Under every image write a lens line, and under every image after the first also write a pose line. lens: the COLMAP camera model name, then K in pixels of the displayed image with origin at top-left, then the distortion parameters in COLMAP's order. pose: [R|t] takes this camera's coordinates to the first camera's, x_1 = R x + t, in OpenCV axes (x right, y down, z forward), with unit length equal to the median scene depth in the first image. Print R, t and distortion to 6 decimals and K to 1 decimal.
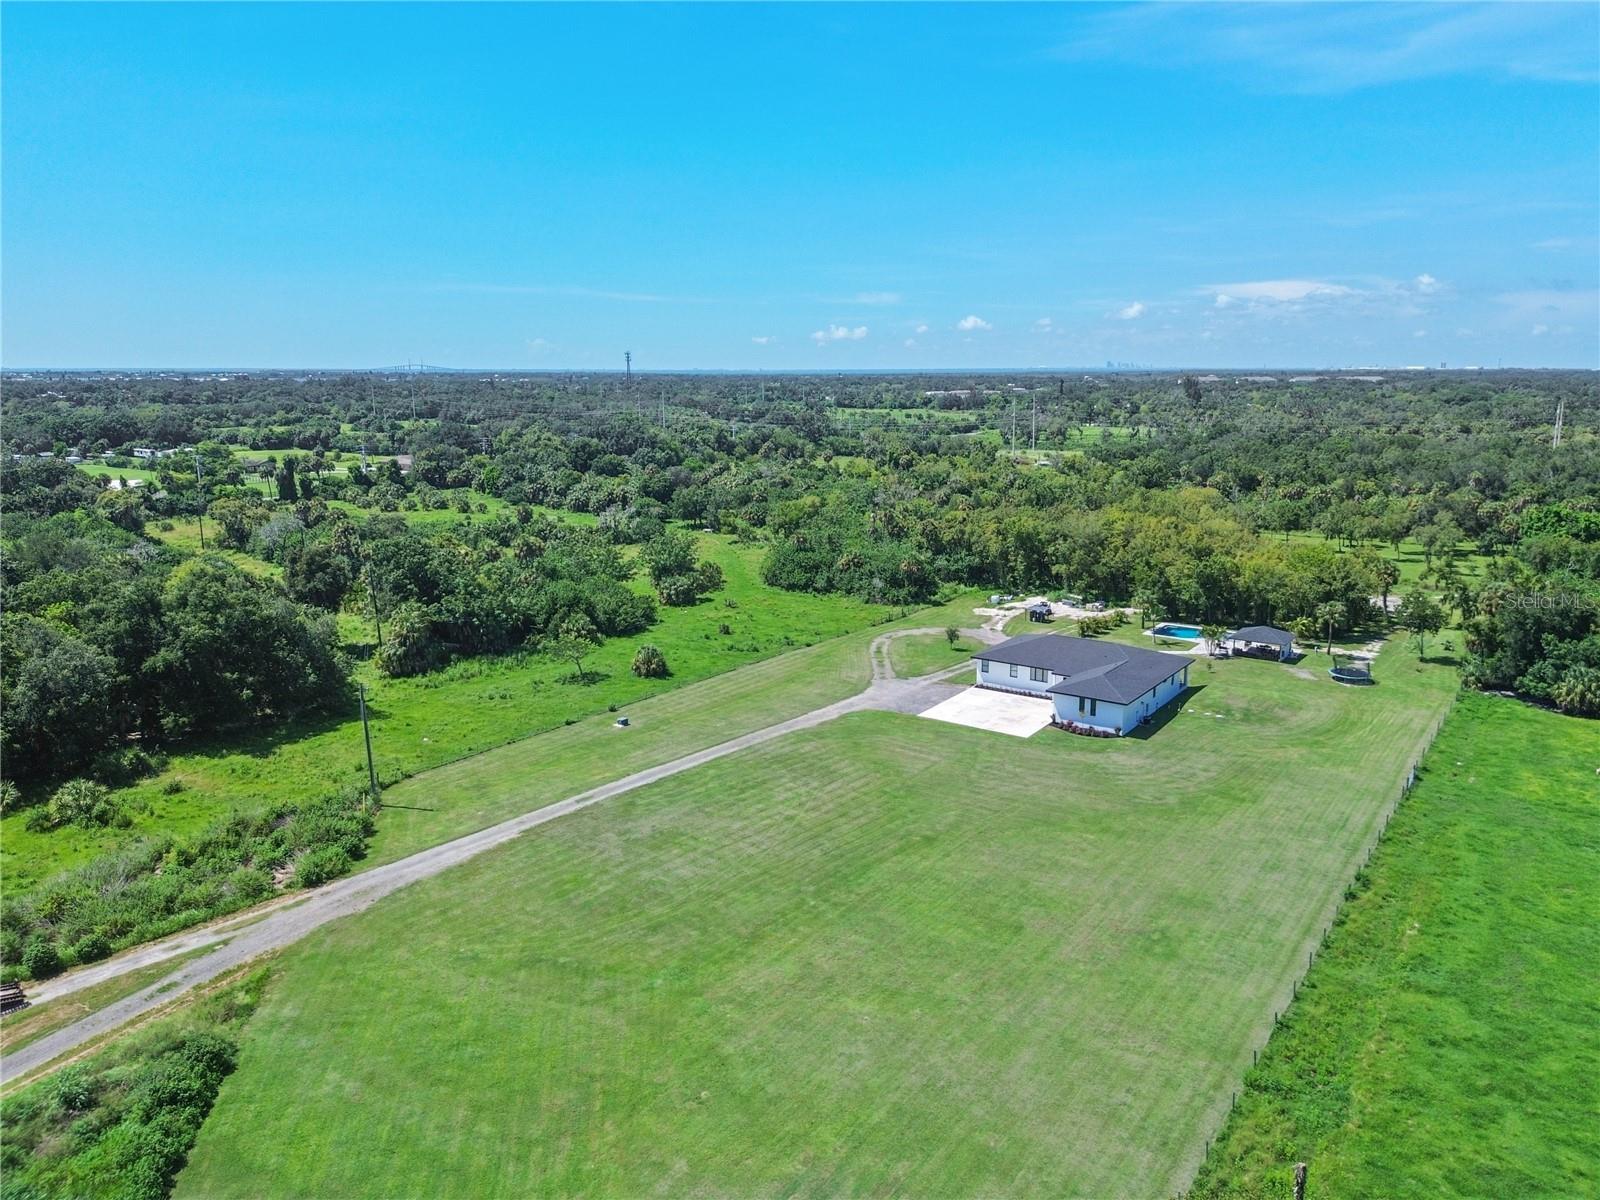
lens RADIAL K [[1135.4, 0, 805.5], [0, 1135.4, 603.5], [0, 0, 1]] dist [0.053465, -0.033403]
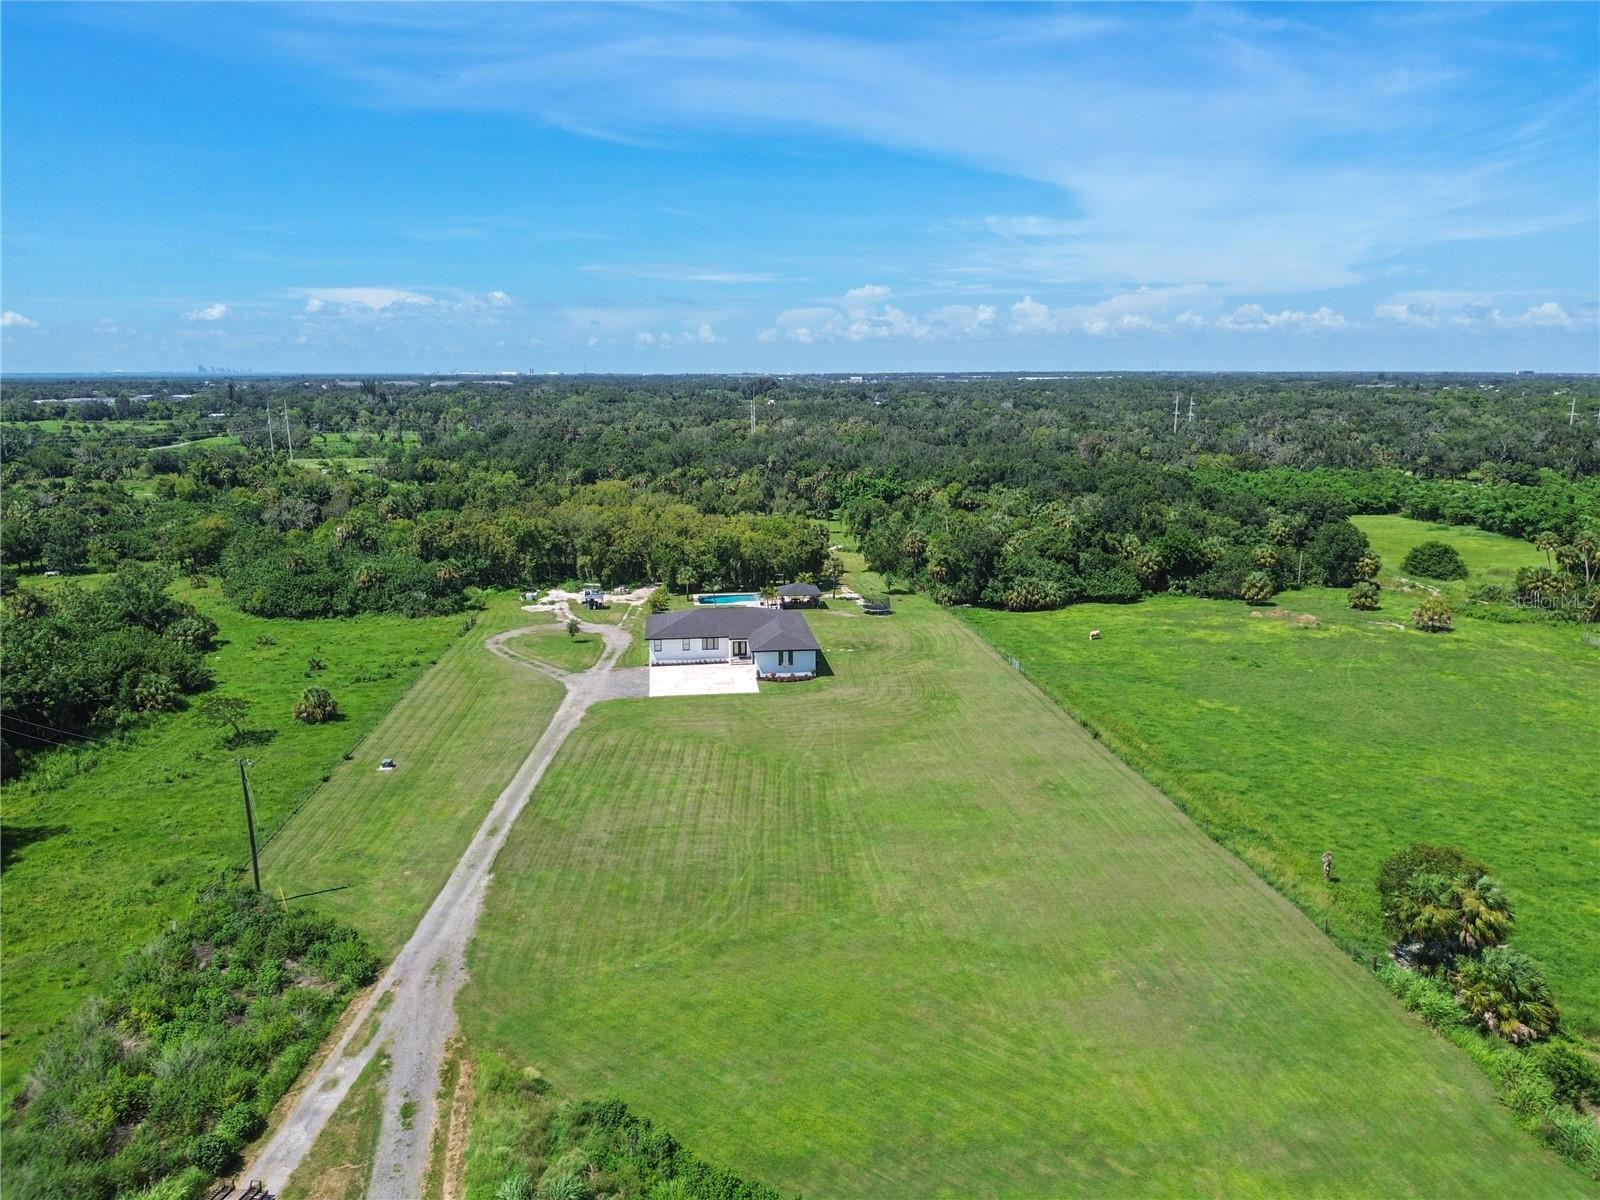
lens RADIAL K [[1135.4, 0, 811.4], [0, 1135.4, 569.8], [0, 0, 1]] dist [0.053465, -0.033403]
pose [[0.740351, -0.116205, 0.662100, -0.357109], [0.137397, 0.990311, 0.020174, -0.015033], [-0.658029, 0.076034, 0.749144, 0.061851]]
